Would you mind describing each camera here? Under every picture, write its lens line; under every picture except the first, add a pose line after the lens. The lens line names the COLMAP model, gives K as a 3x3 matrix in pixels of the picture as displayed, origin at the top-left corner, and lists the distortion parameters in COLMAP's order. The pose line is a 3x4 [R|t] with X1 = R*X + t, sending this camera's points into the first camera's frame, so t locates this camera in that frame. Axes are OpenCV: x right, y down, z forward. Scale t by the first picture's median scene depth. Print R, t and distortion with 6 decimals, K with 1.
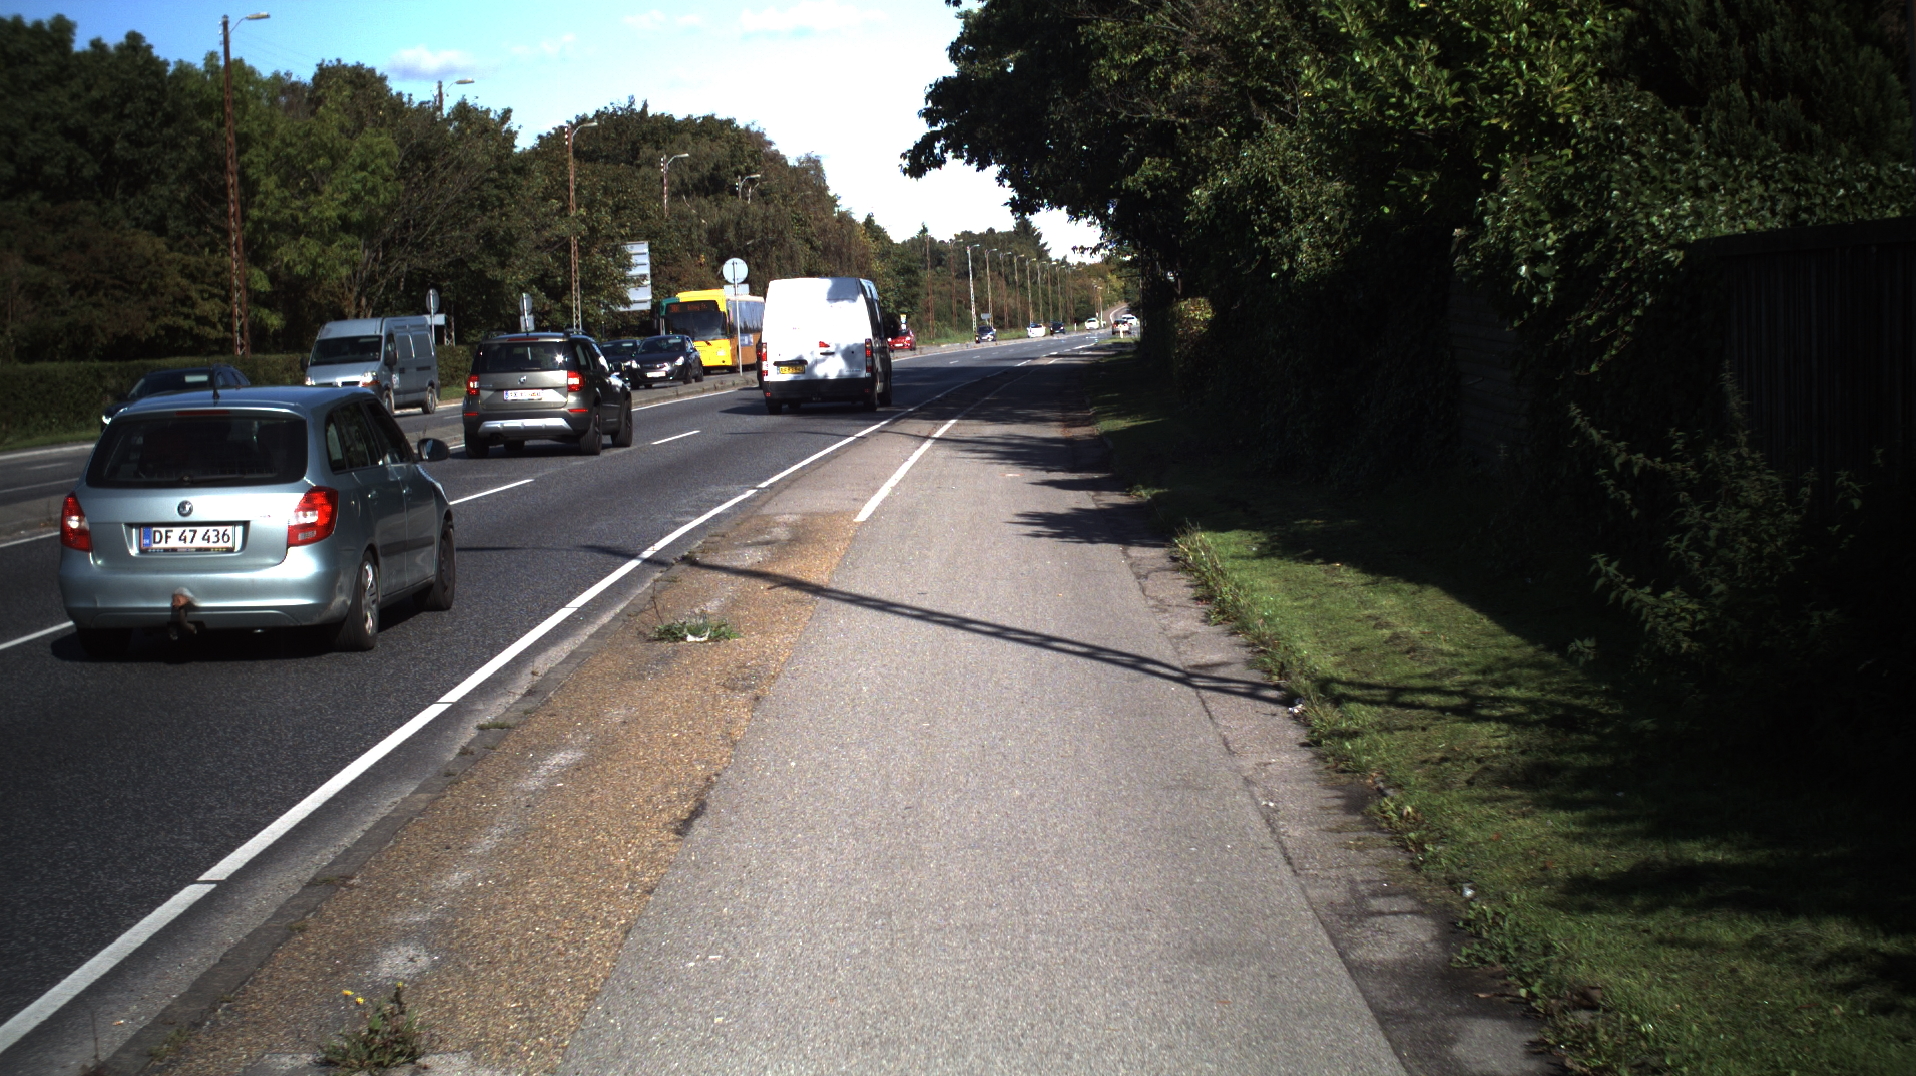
lens RADIAL K [[3793.1, 0, 915.4], [0, 3793.1, 479.0], [0, 0, 1]] dist [-0.307432, 0.000000]
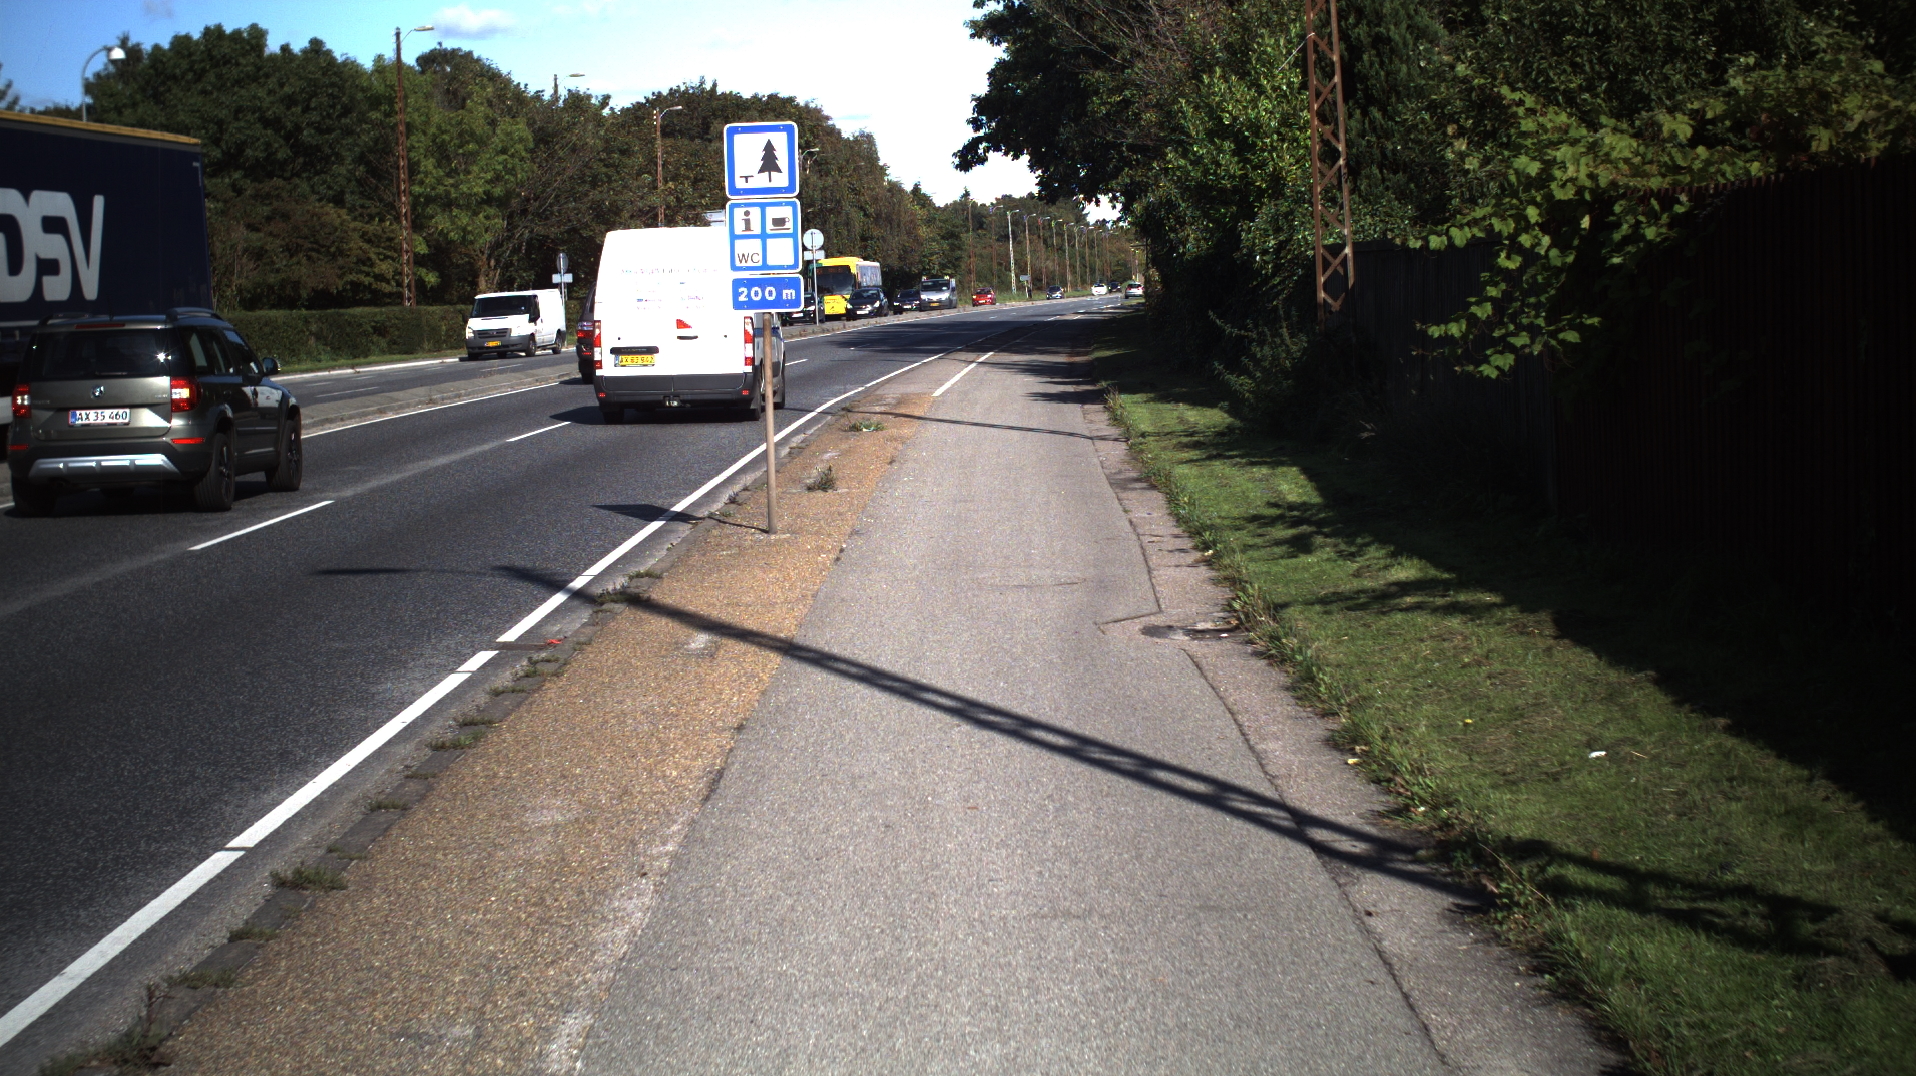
lens RADIAL K [[3793.1, 0, 983.1], [0, 3793.1, 569.2], [0, 0, 1]] dist [-0.307432, 0.000000]
pose [[0.999944, 0.007224, 0.007726, -0.001798], [-0.007481, 0.999399, 0.033836, 0.009753], [-0.007477, -0.033892, 0.999398, -0.226030]]
